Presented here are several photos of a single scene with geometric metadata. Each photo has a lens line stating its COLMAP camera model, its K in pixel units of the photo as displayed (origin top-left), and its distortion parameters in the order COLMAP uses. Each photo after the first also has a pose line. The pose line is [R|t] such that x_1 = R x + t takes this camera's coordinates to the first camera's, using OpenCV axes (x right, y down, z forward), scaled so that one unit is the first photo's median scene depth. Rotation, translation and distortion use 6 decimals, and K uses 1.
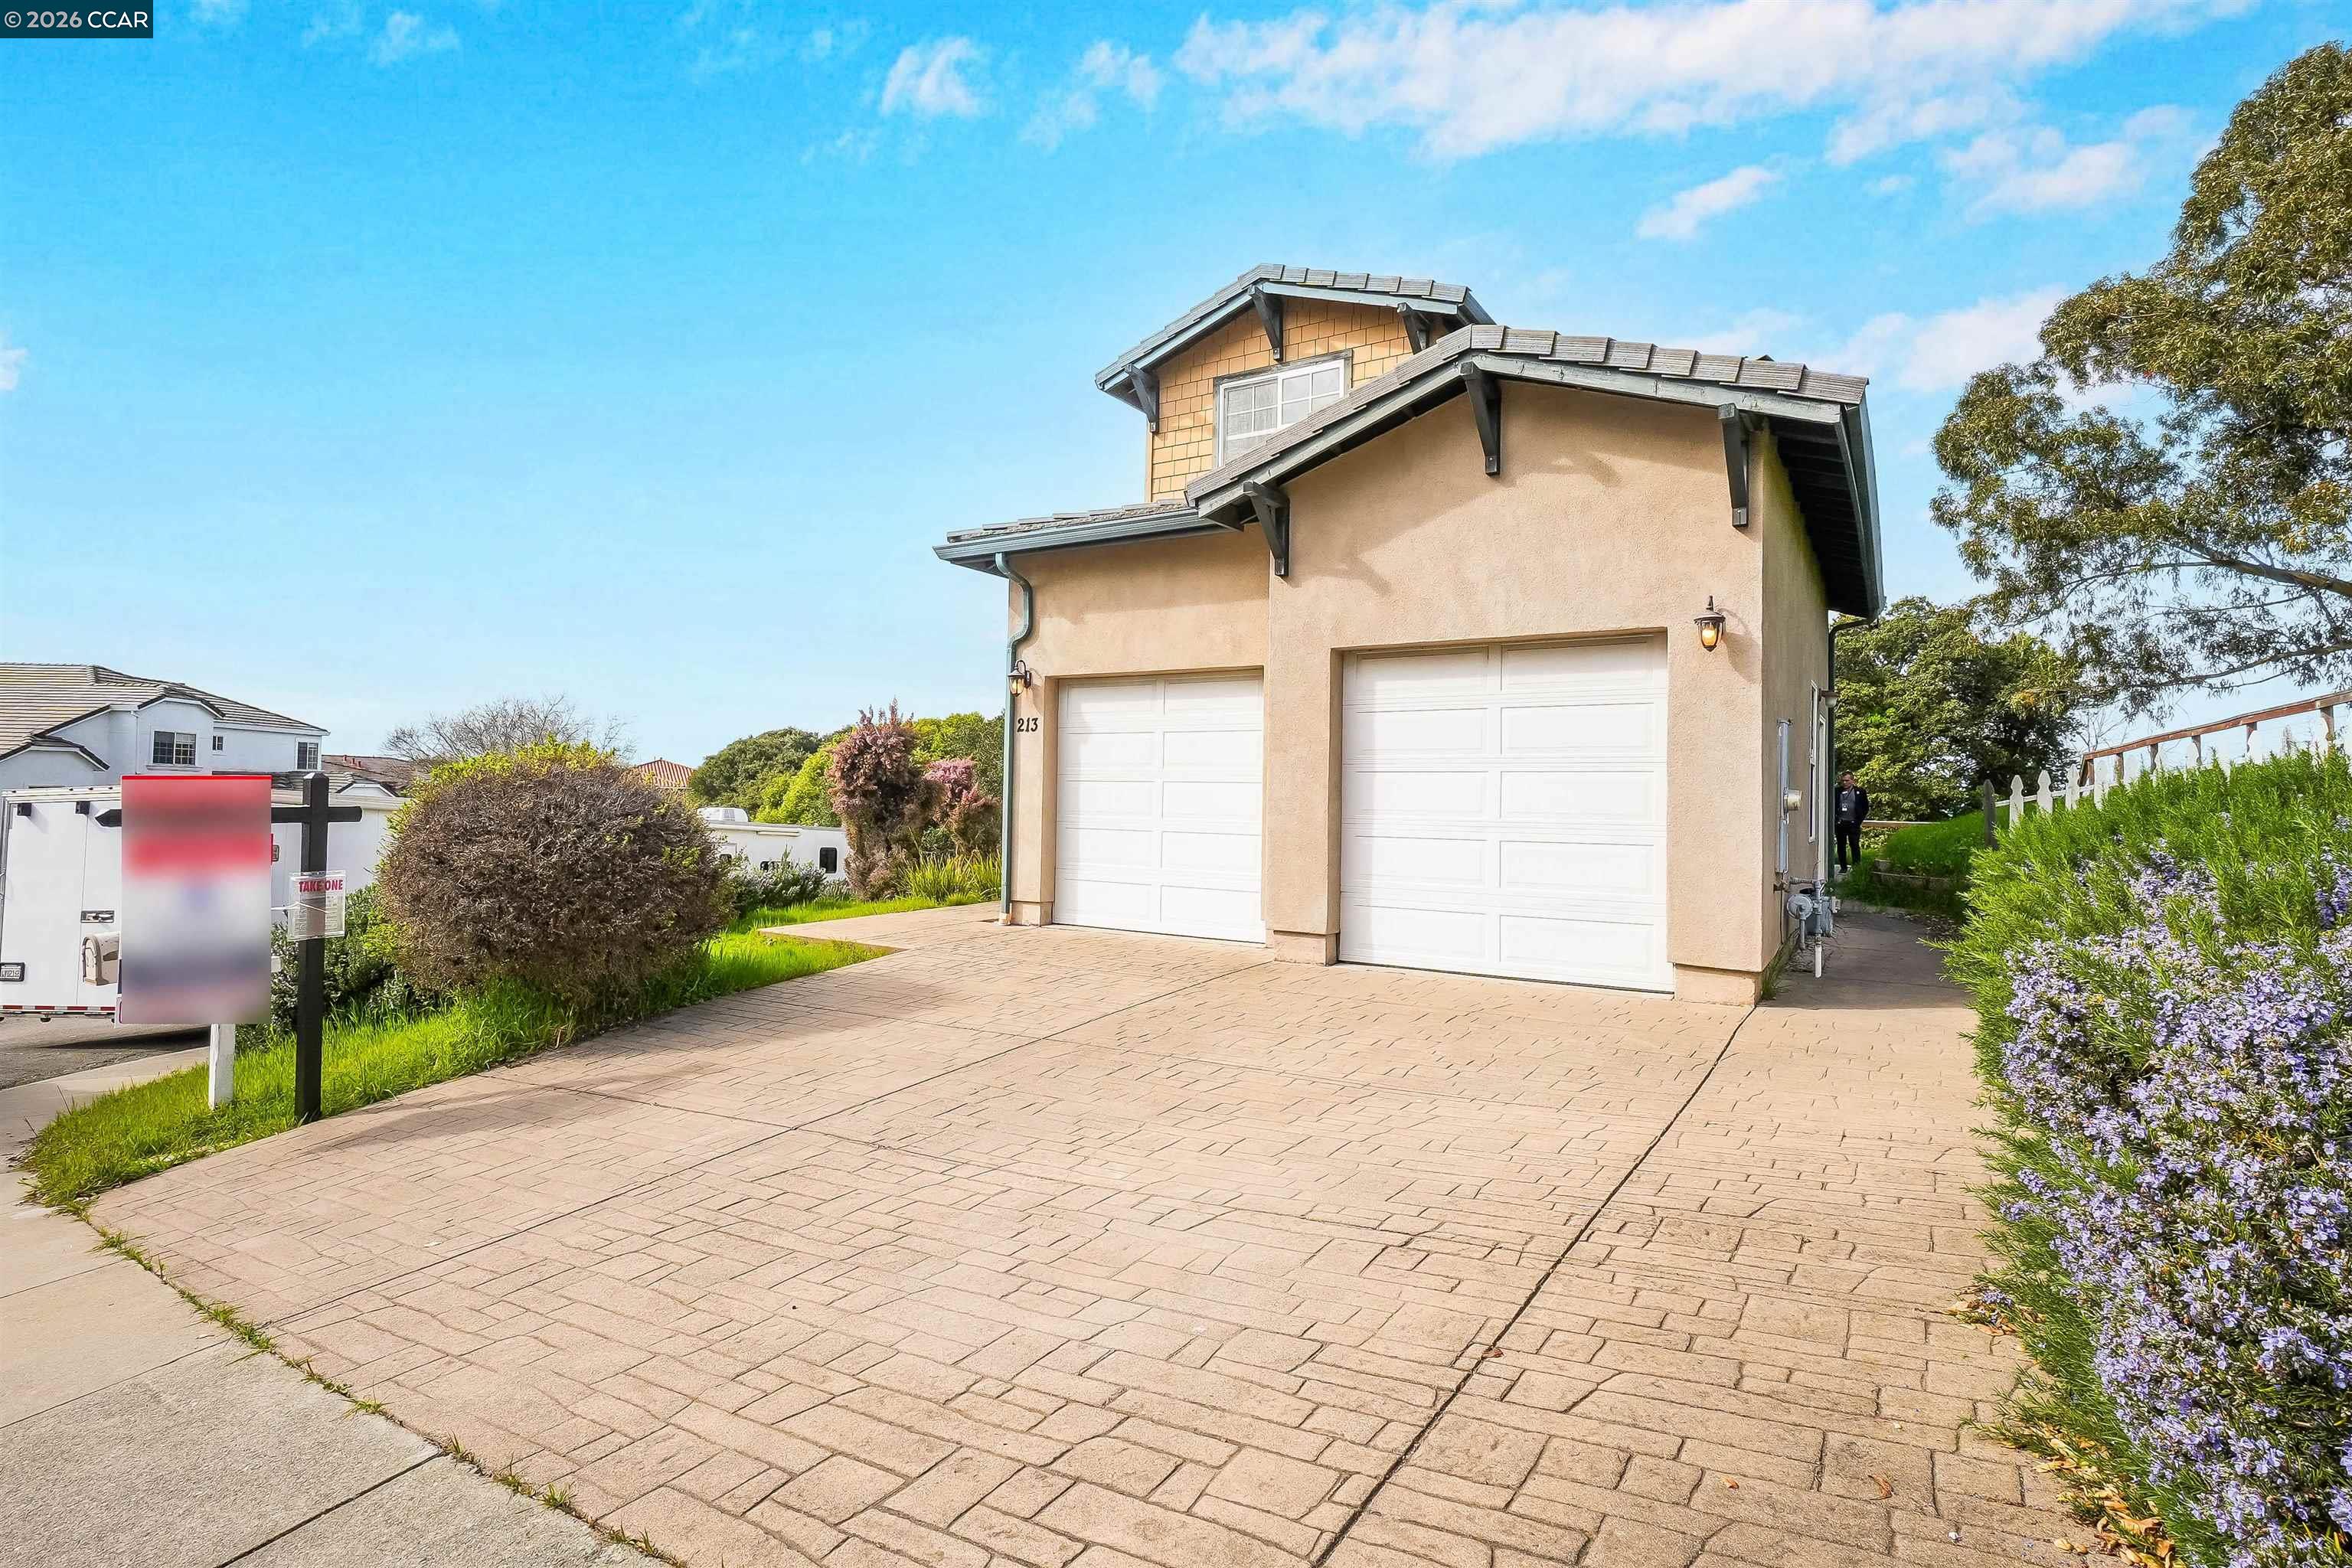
lens RADIAL K [[1142.8, 0, 1184.8], [0, 1142.8, 784.4], [0, 0, 1]] dist [-0.001333, -0.000749]
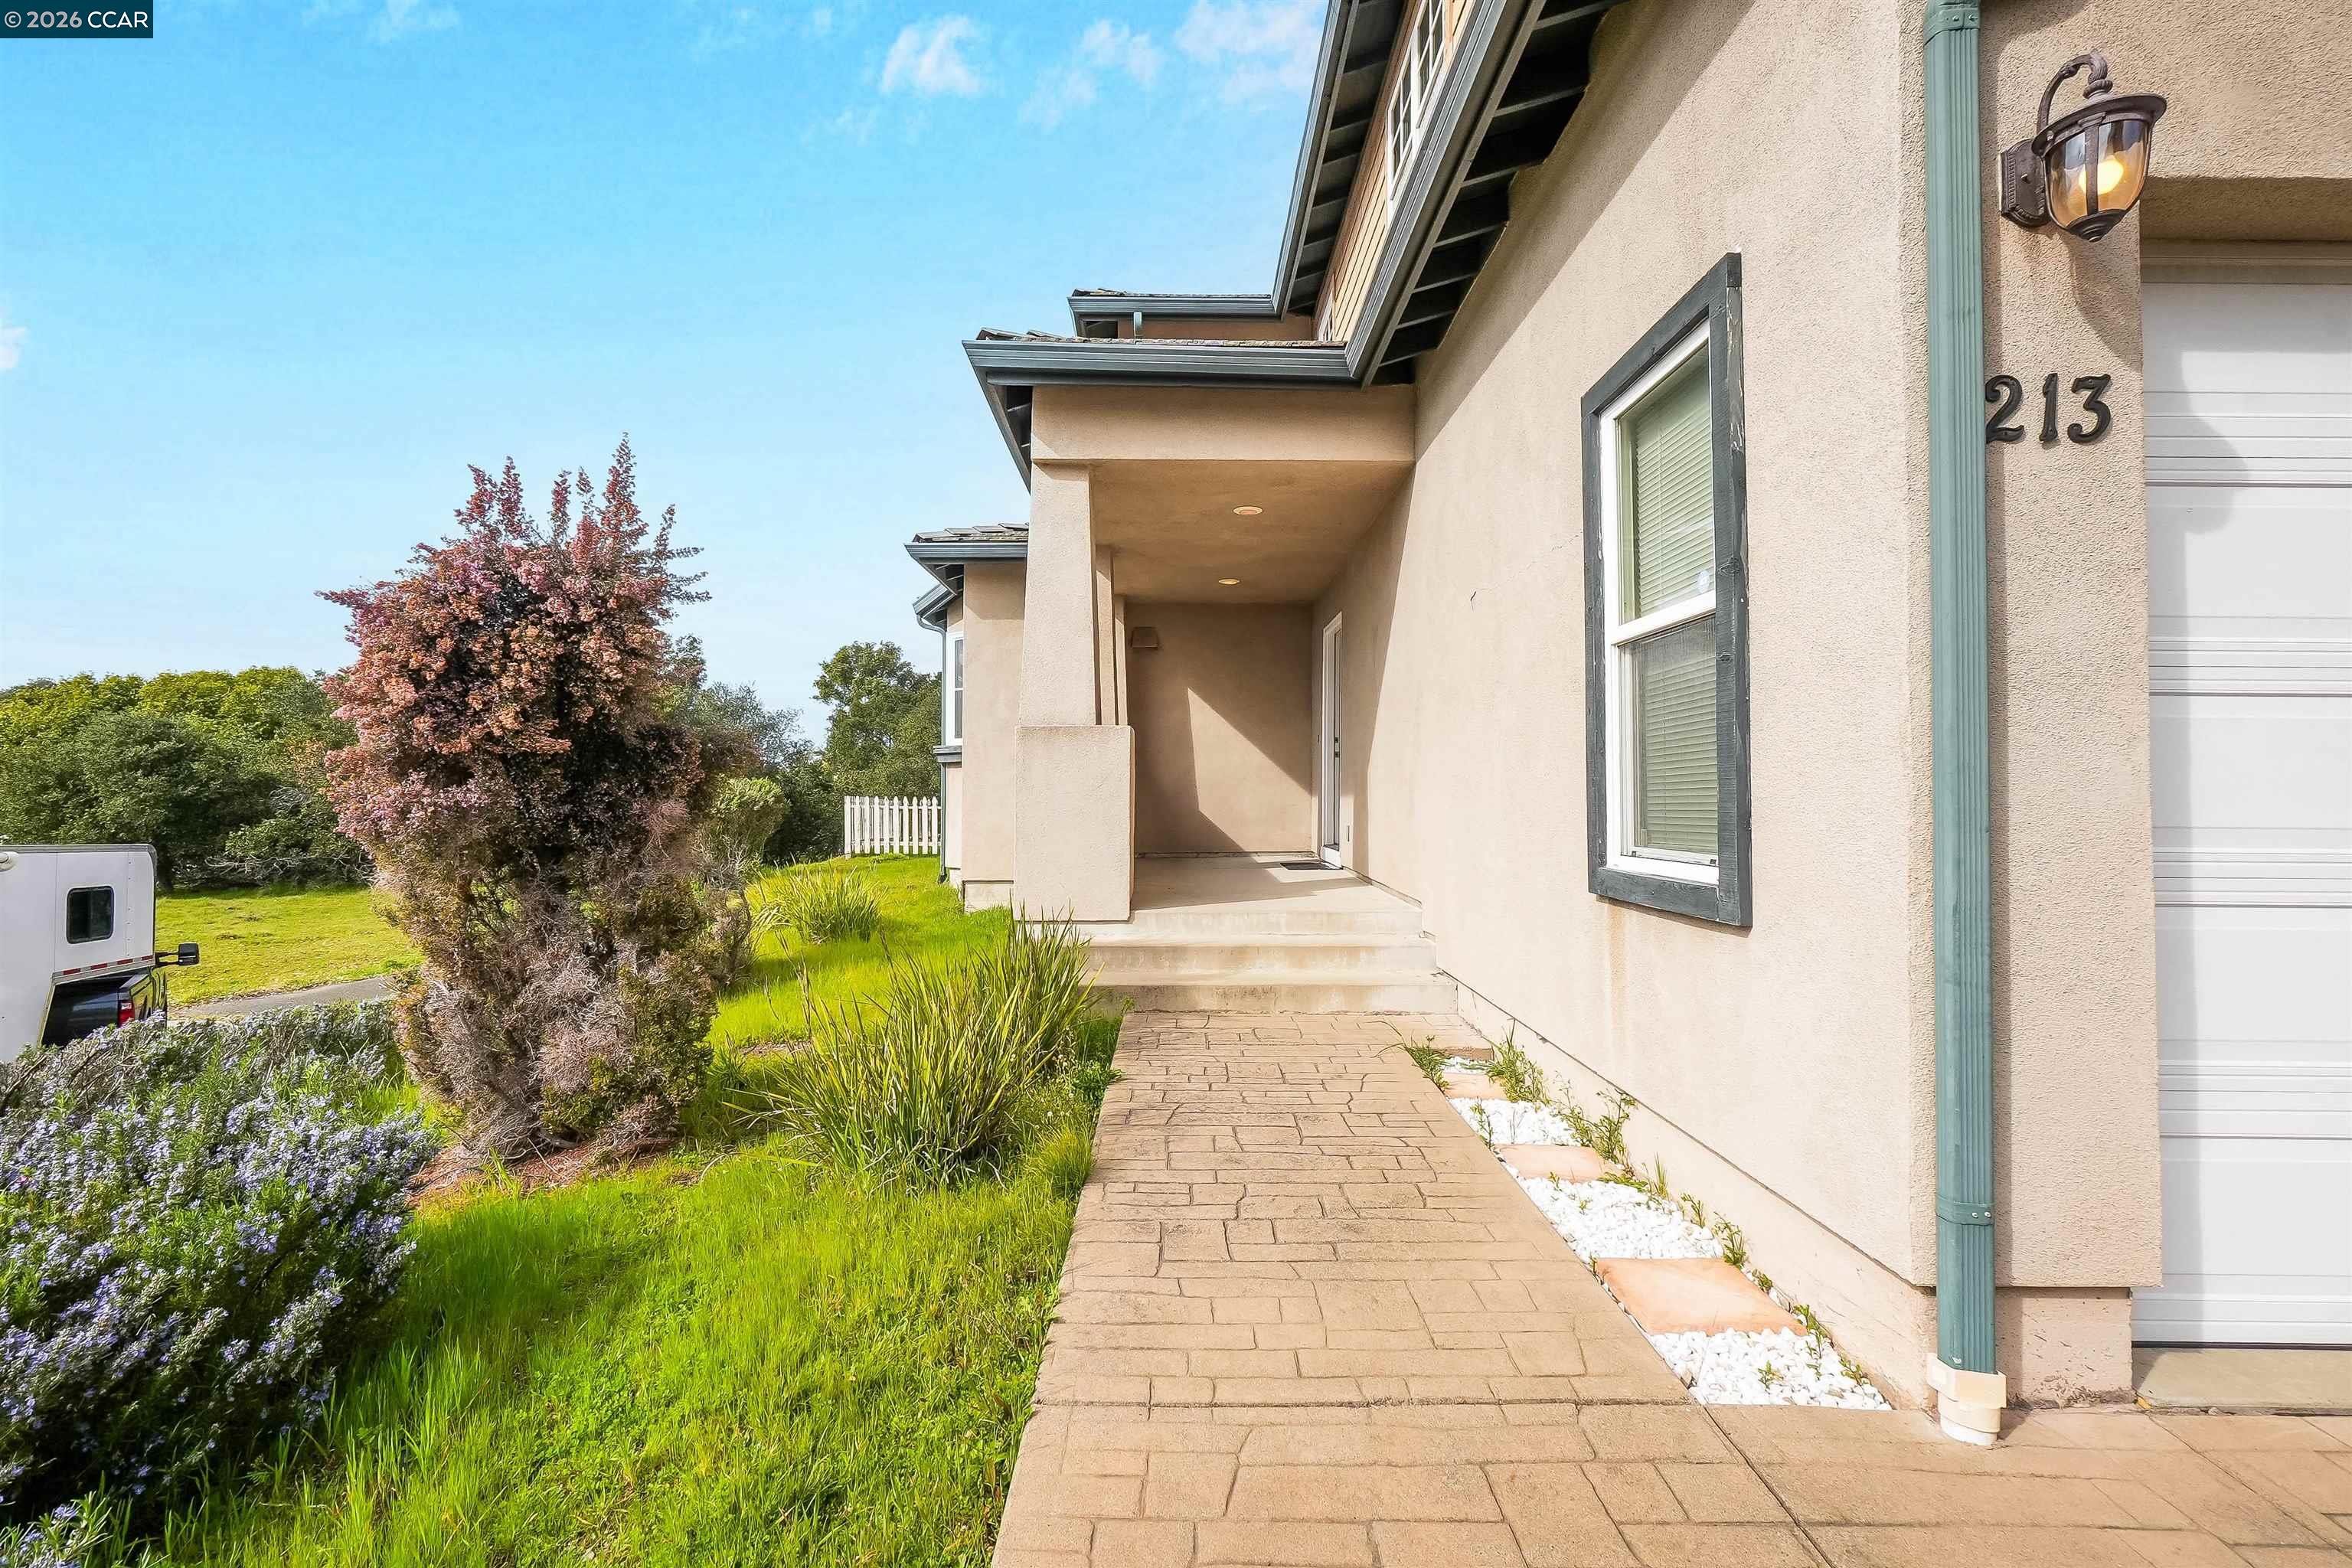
lens RADIAL K [[1023.3, 0, 1179.5], [0, 1023.3, 772.9], [0, 0, 1]] dist [0.001084, 0.000217]
pose [[0.845542, -0.004523, 0.533890, -0.363971], [0.000998, 0.999976, 0.006890, 0.010731], [-0.533908, -0.005293, 0.845526, 0.928338]]
